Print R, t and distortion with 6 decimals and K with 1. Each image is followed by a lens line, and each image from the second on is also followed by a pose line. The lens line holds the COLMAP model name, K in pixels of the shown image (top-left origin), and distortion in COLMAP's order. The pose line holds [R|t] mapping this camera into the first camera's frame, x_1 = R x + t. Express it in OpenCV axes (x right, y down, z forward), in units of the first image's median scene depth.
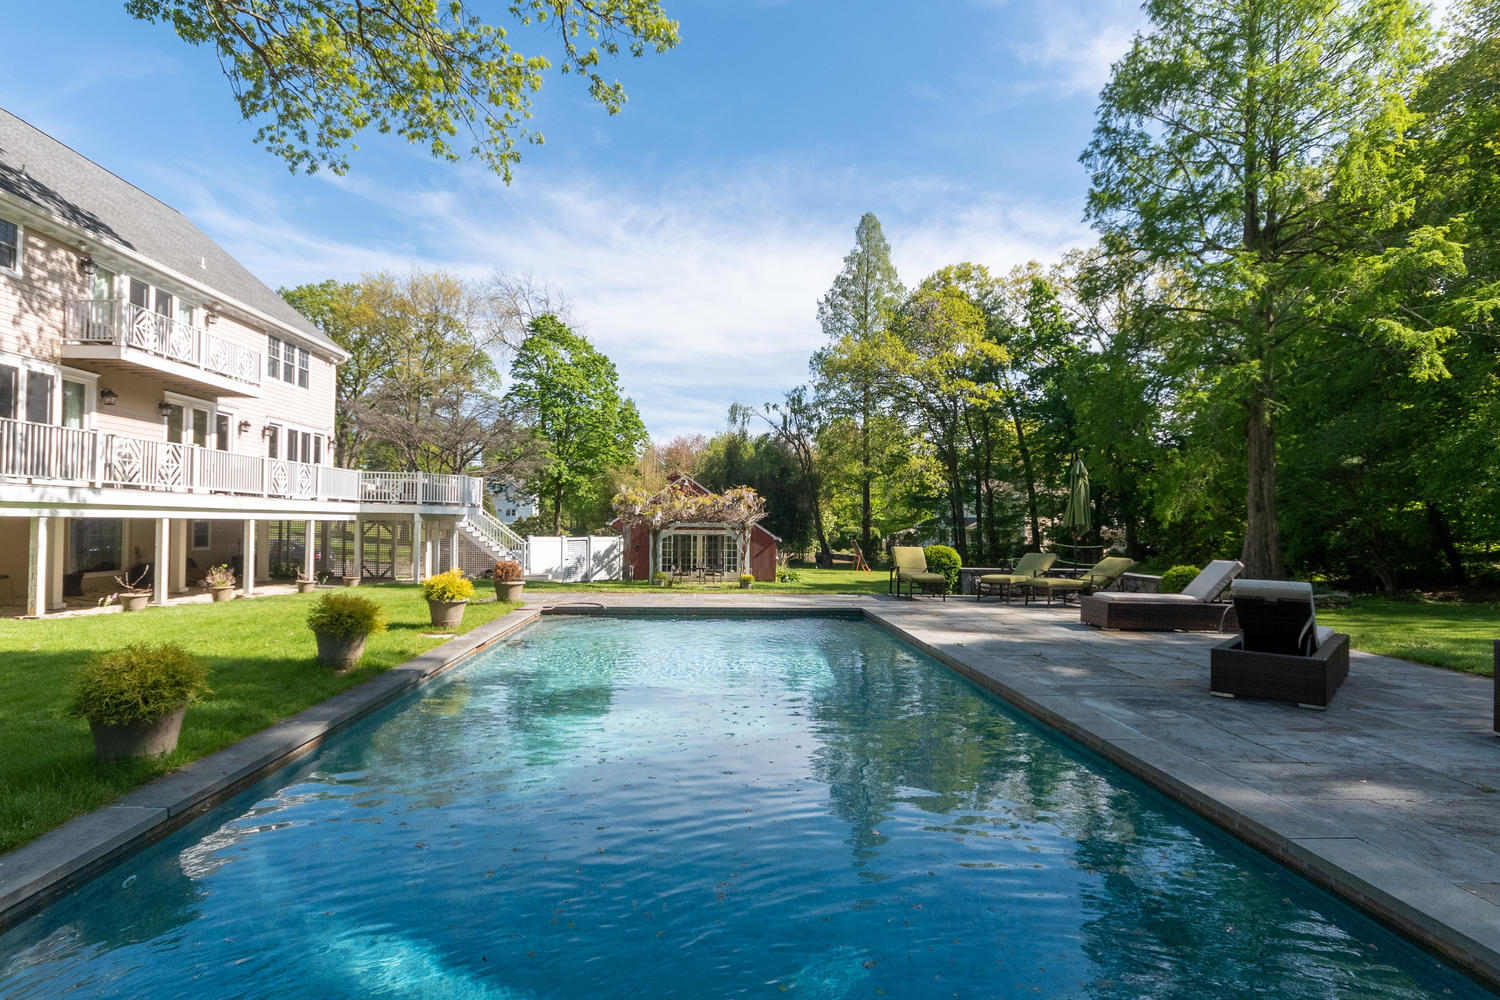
lens RADIAL K [[849.8, 0, 767.0], [0, 849.8, 504.7], [0, 0, 1]] dist [0.029749, -0.012503]
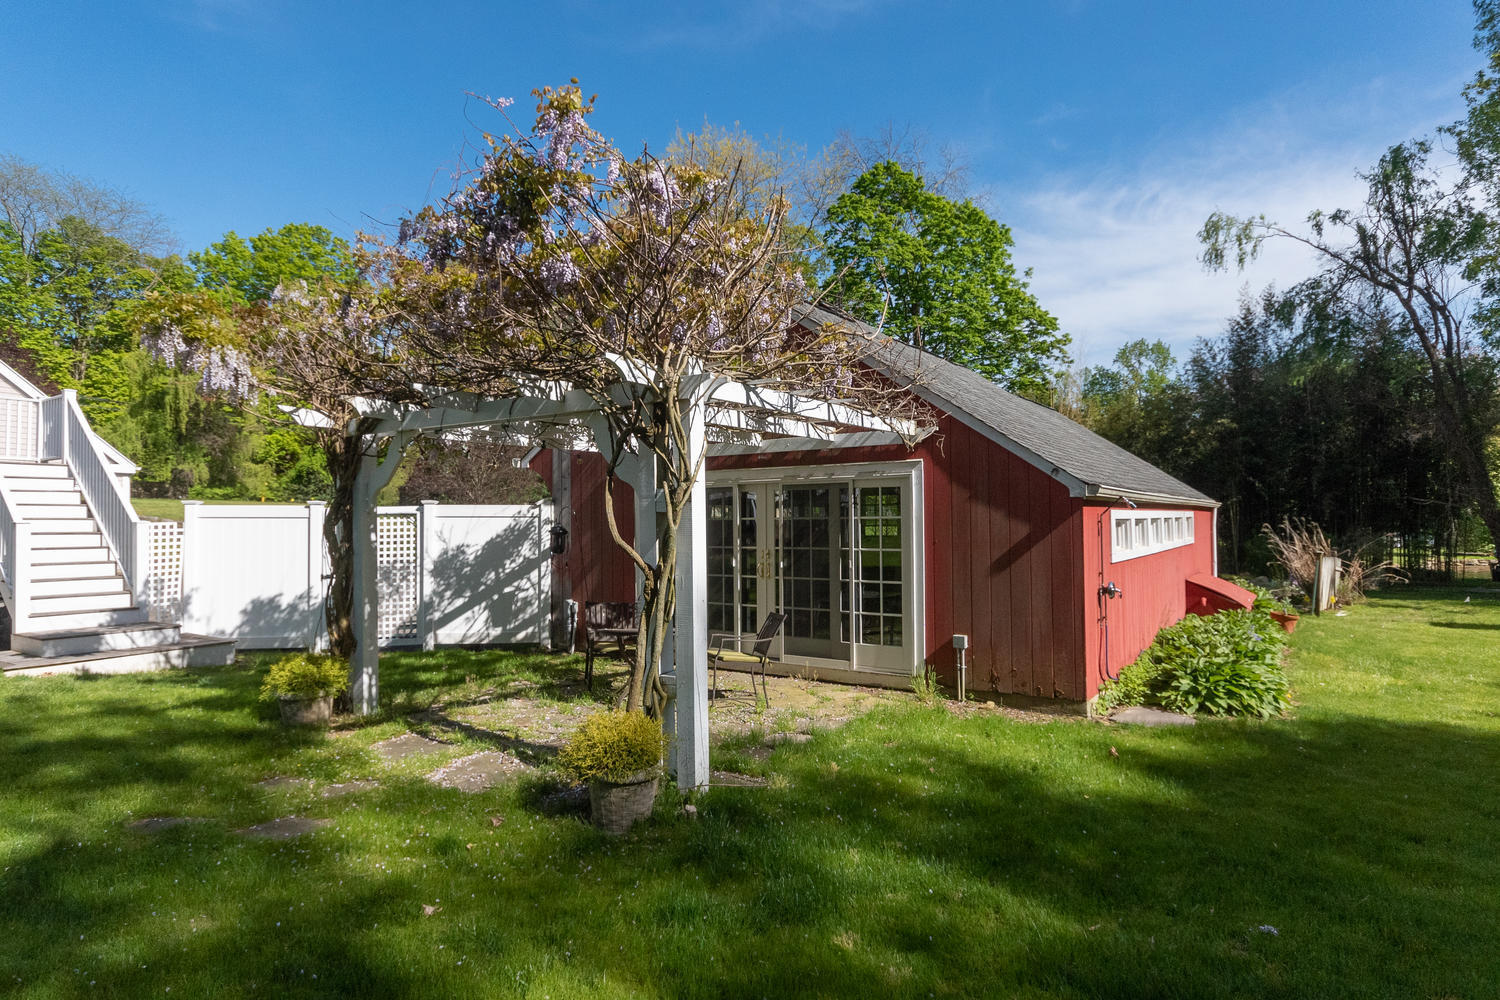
lens RADIAL K [[849.8, 0, 738.9], [0, 849.8, 501.6], [0, 0, 1]] dist [0.029749, -0.012503]
pose [[0.773124, -0.031226, -0.633486, 0.094124], [0.030453, 0.999463, -0.012101, 0.051859], [0.633523, -0.009936, 0.773660, 0.961515]]
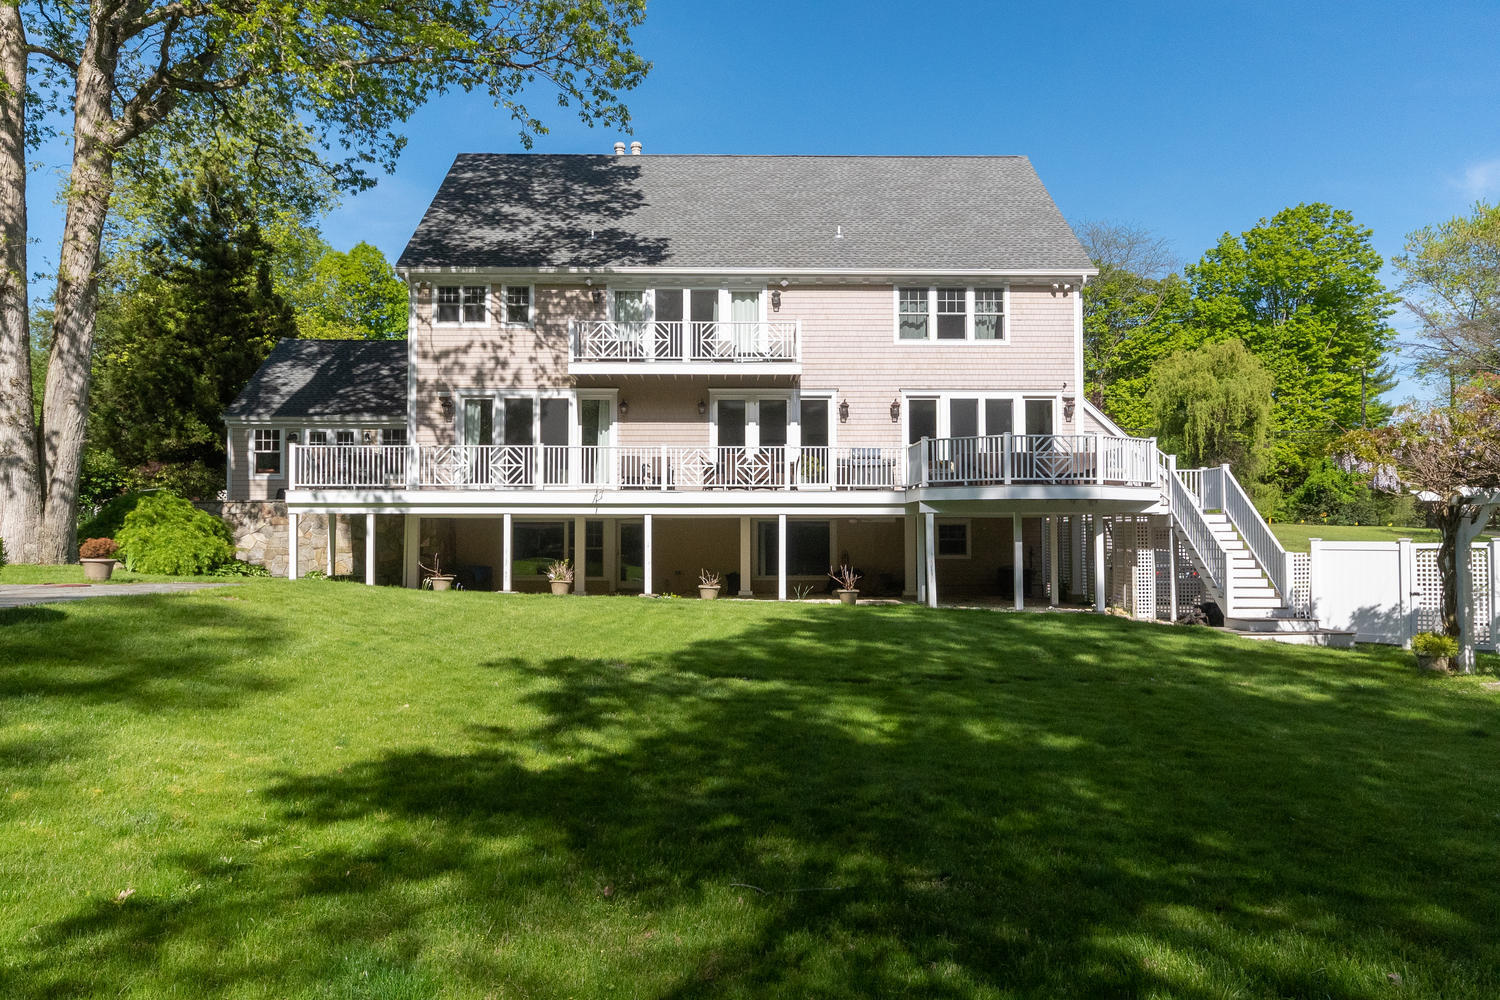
lens RADIAL K [[1079.6, 0, 745.3], [0, 1079.6, 505.4], [0, 0, 1]] dist [0.002941, -0.003431]
pose [[-0.048066, -0.047781, -0.997701, 0.372216], [0.022841, 0.998541, -0.048922, 0.044591], [0.998583, -0.025140, -0.046904, 0.775622]]
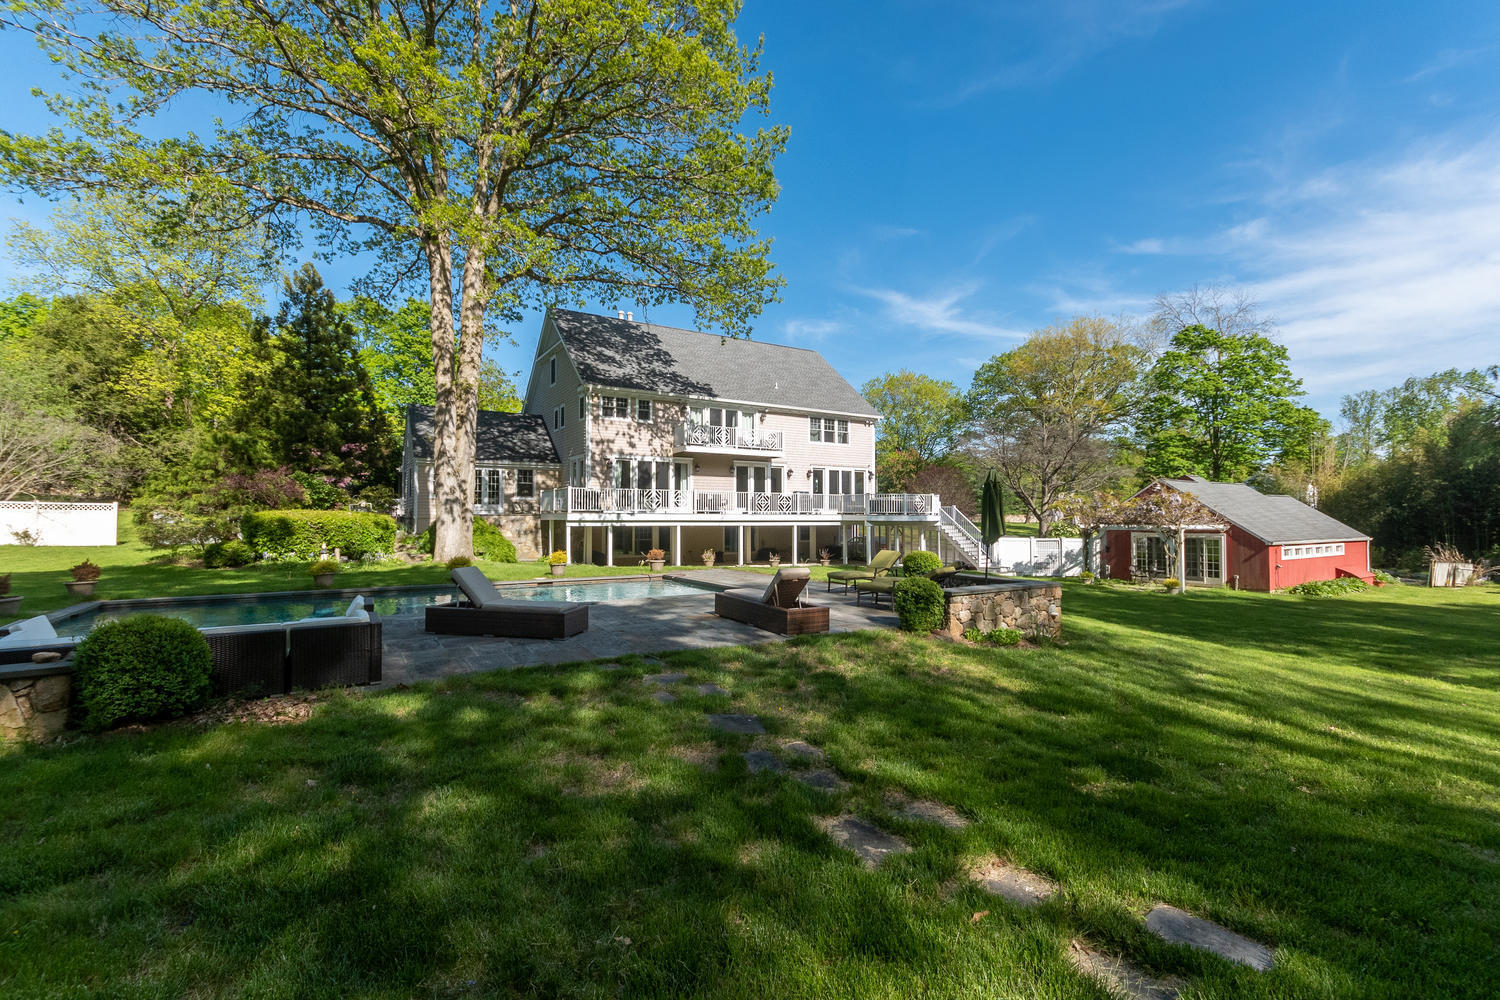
lens RADIAL K [[661.7, 0, 729.1], [0, 661.7, 502.6], [0, 0, 1]] dist [-0.007183, 0.000277]
pose [[0.442307, -0.032657, -0.896269, 0.465944], [0.023283, 0.999418, -0.024925, 0.001841], [0.896562, -0.009844, 0.442810, 0.223335]]
